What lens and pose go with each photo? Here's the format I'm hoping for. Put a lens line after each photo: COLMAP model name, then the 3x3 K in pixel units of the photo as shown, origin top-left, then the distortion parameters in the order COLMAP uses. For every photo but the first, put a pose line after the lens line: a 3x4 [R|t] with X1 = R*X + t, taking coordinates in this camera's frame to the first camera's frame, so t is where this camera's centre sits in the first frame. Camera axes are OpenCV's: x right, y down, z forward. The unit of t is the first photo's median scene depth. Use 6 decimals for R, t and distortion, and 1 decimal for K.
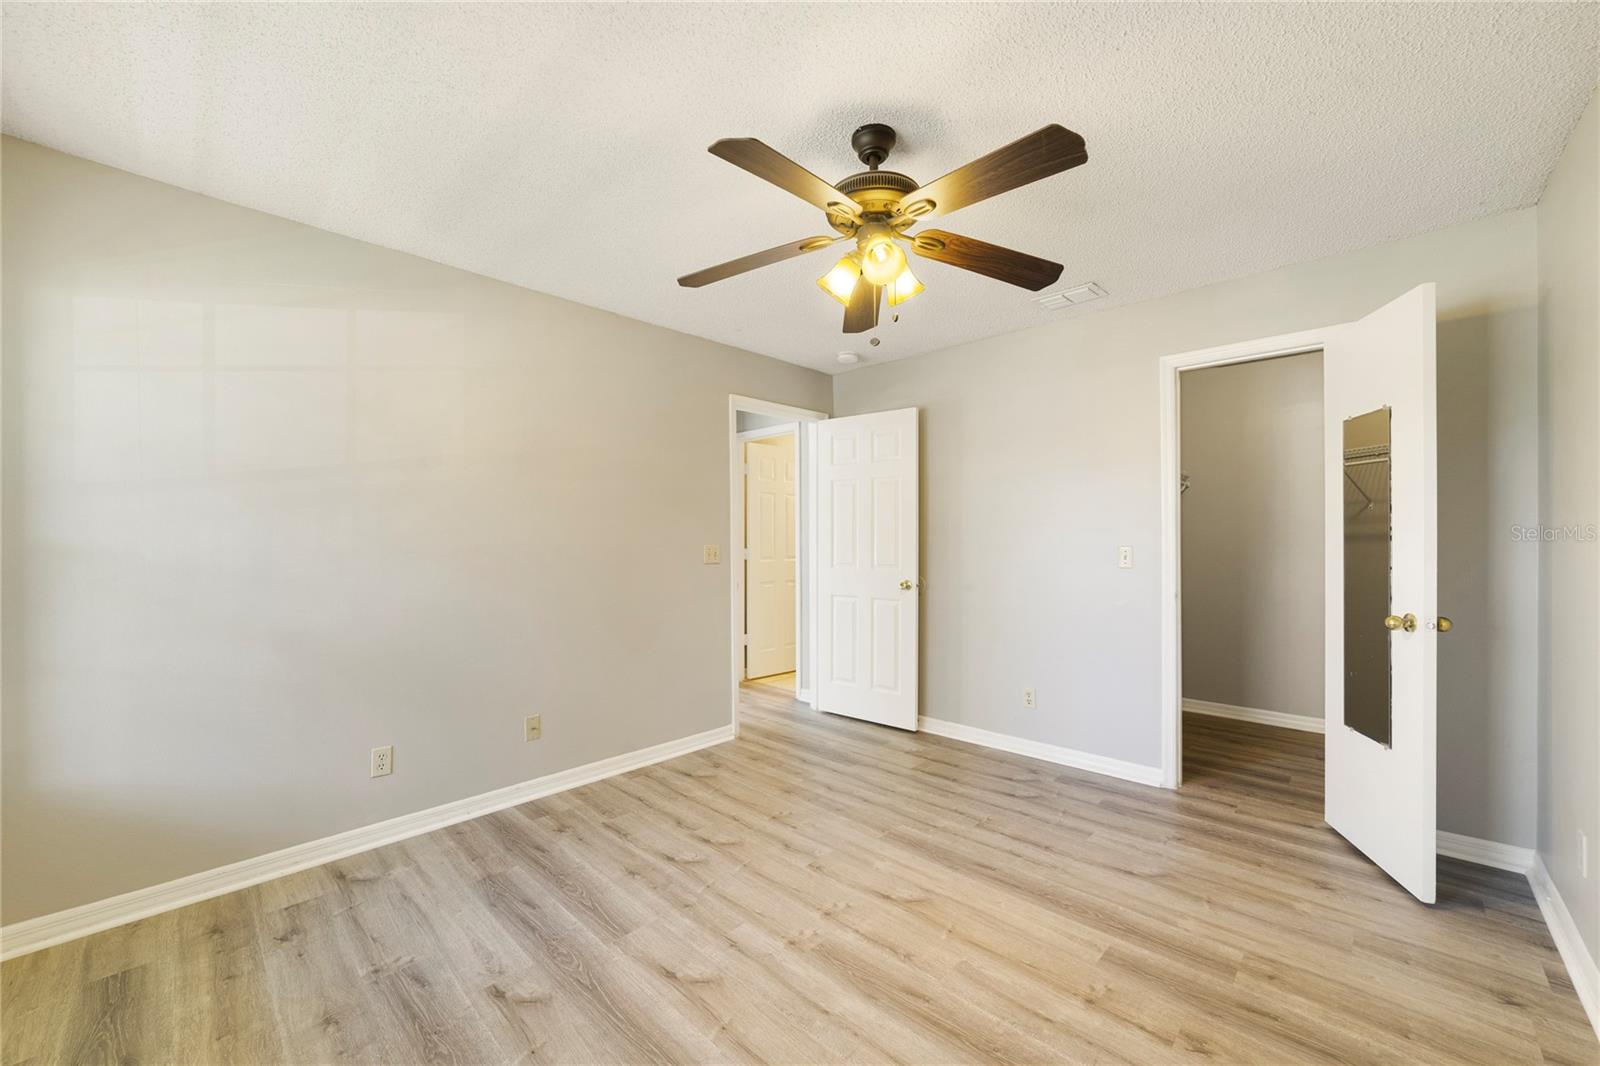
lens RADIAL K [[615.9, 0, 802.7], [0, 615.9, 539.6], [0, 0, 1]] dist [0.000166, -0.000028]
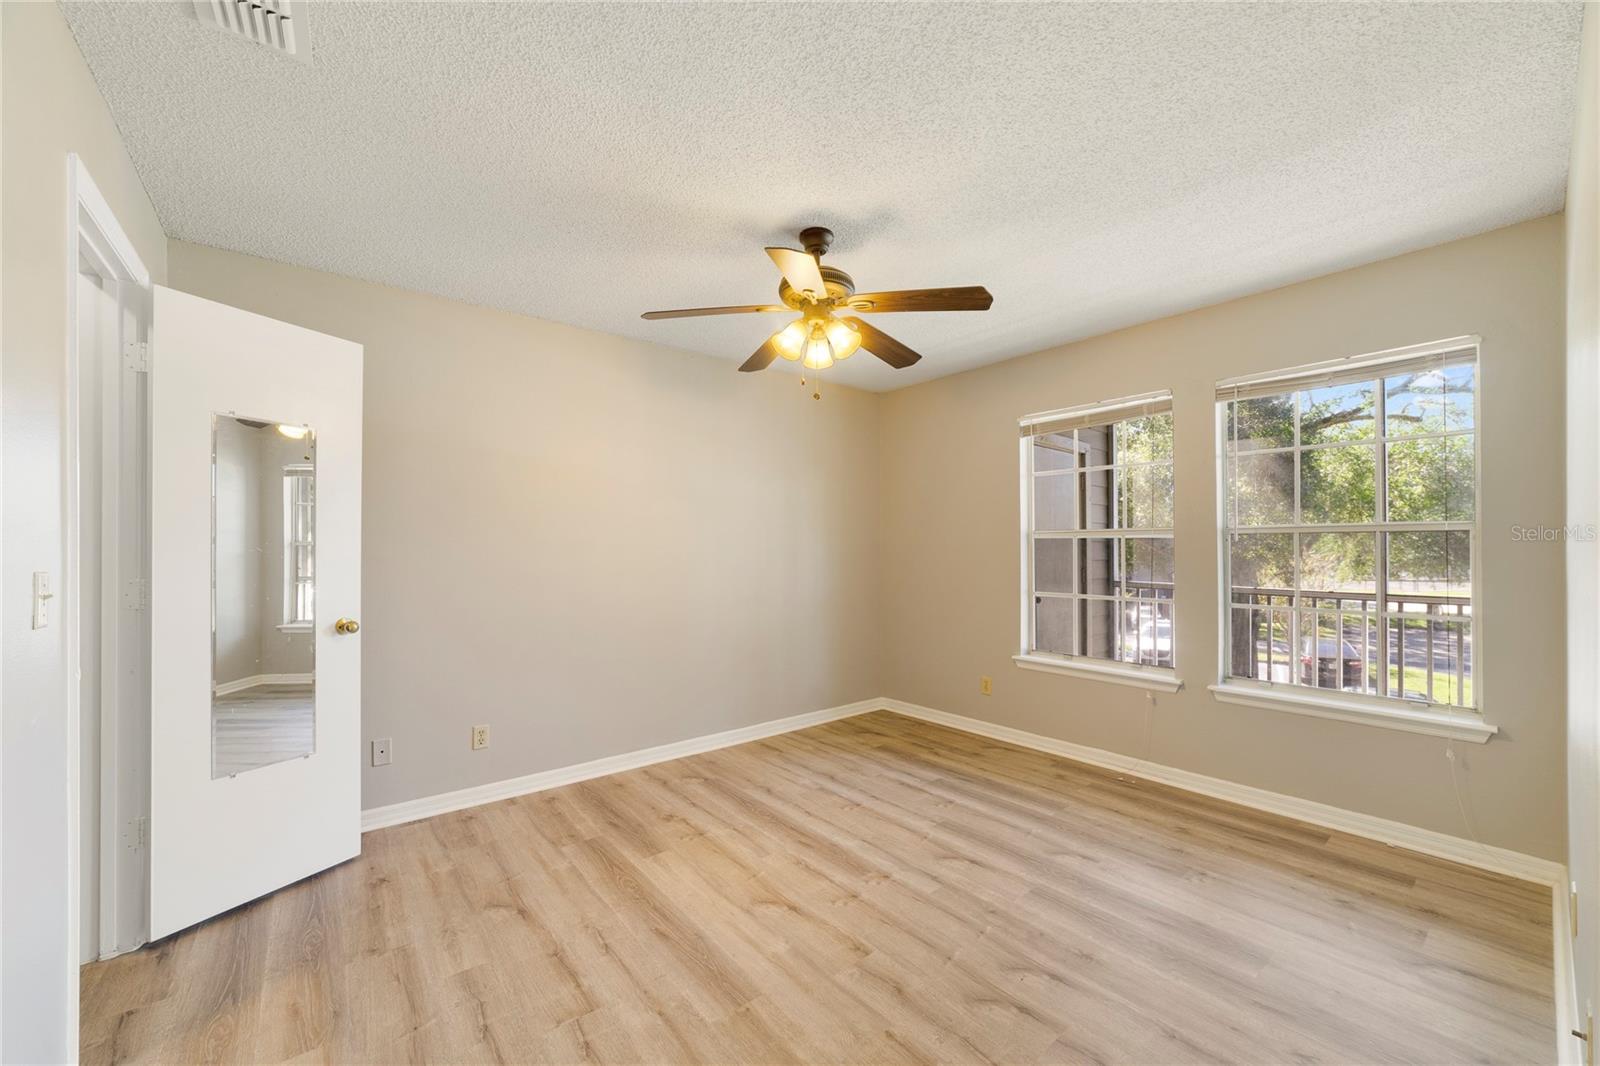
lens RADIAL K [[615.9, 0, 798.3], [0, 615.9, 543.8], [0, 0, 1]] dist [0.000166, -0.000028]
pose [[-0.990544, 0.009739, 0.136850, -0.015781], [0.007843, 0.999866, -0.014390, 0.002665], [-0.136972, -0.013180, -0.990487, 2.002625]]
